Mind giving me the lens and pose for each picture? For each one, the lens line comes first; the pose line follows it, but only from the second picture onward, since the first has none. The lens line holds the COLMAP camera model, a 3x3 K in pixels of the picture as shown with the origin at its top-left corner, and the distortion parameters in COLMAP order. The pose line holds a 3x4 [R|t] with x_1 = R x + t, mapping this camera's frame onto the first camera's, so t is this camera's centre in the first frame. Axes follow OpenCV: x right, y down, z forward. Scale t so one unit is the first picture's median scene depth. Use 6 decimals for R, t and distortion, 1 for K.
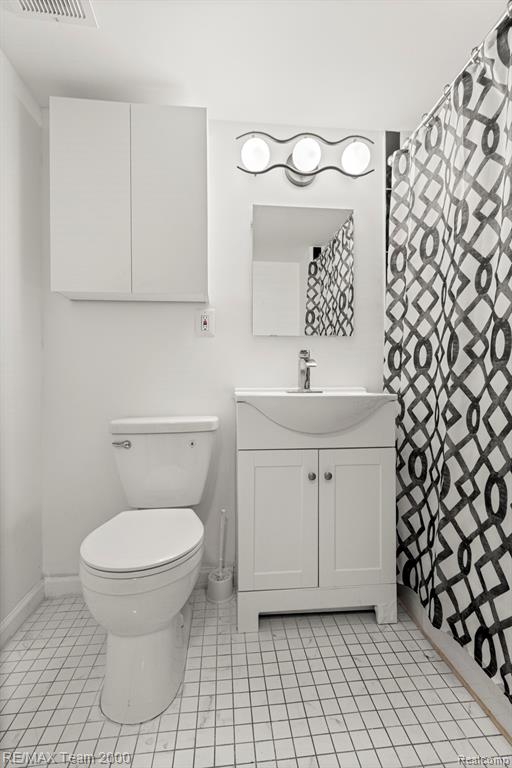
lens RADIAL K [[354.3, 0, 257.4], [0, 354.3, 380.6], [0, 0, 1]] dist [0.000719, -0.000659]
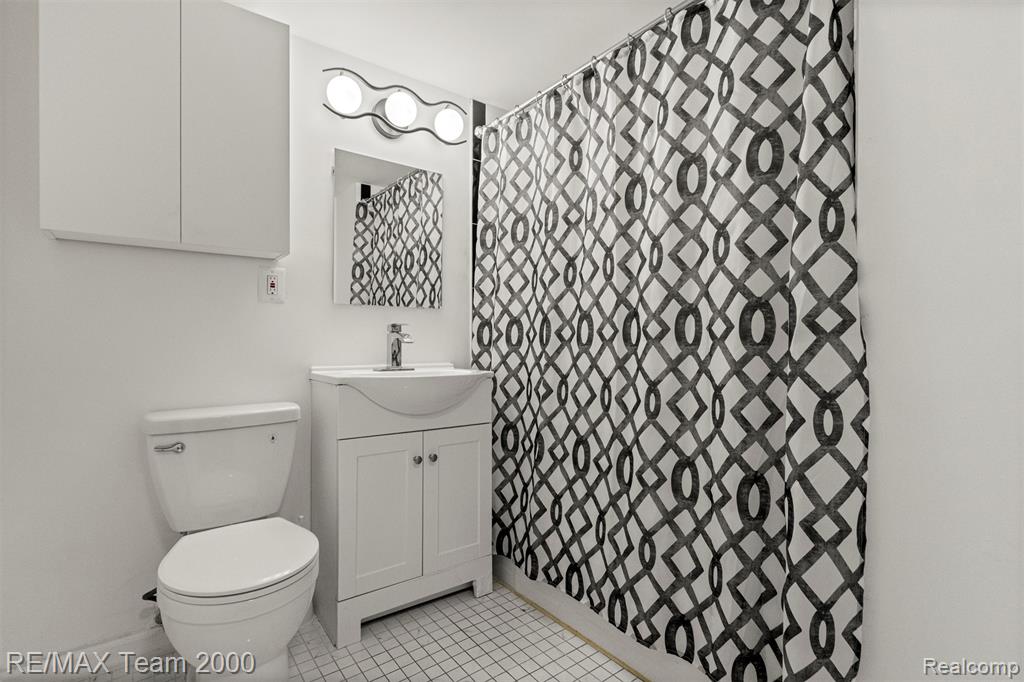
lens RADIAL K [[472.8, 0, 487.2], [0, 472.8, 342.8], [0, 0, 1]] dist [0.002338, 0.000221]
pose [[0.868730, 0.004632, 0.495264, -0.319646], [-0.006051, 0.999981, 0.001263, -0.048643], [-0.495249, -0.004094, 0.868741, -0.197969]]
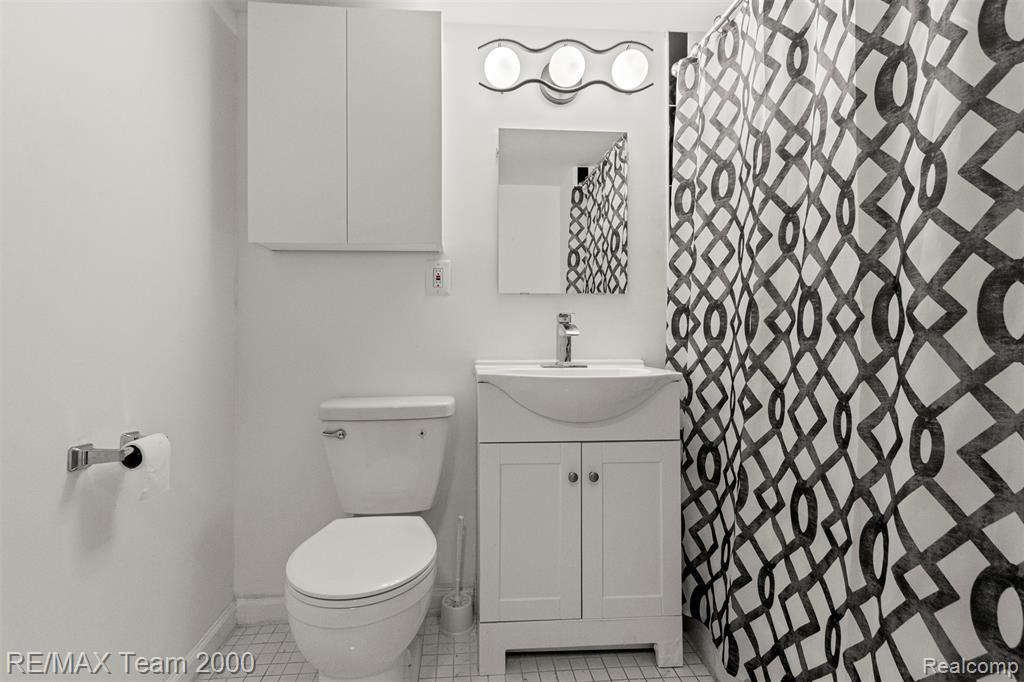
lens RADIAL K [[471.5, 0, 491.9], [0, 471.5, 326.6], [0, 0, 1]] dist [0.003630, -0.001014]
pose [[0.999601, 0.000914, -0.028219, 0.002229], [-0.001177, 0.999956, -0.009294, -0.056409], [0.028209, 0.009324, 0.999559, -0.060814]]
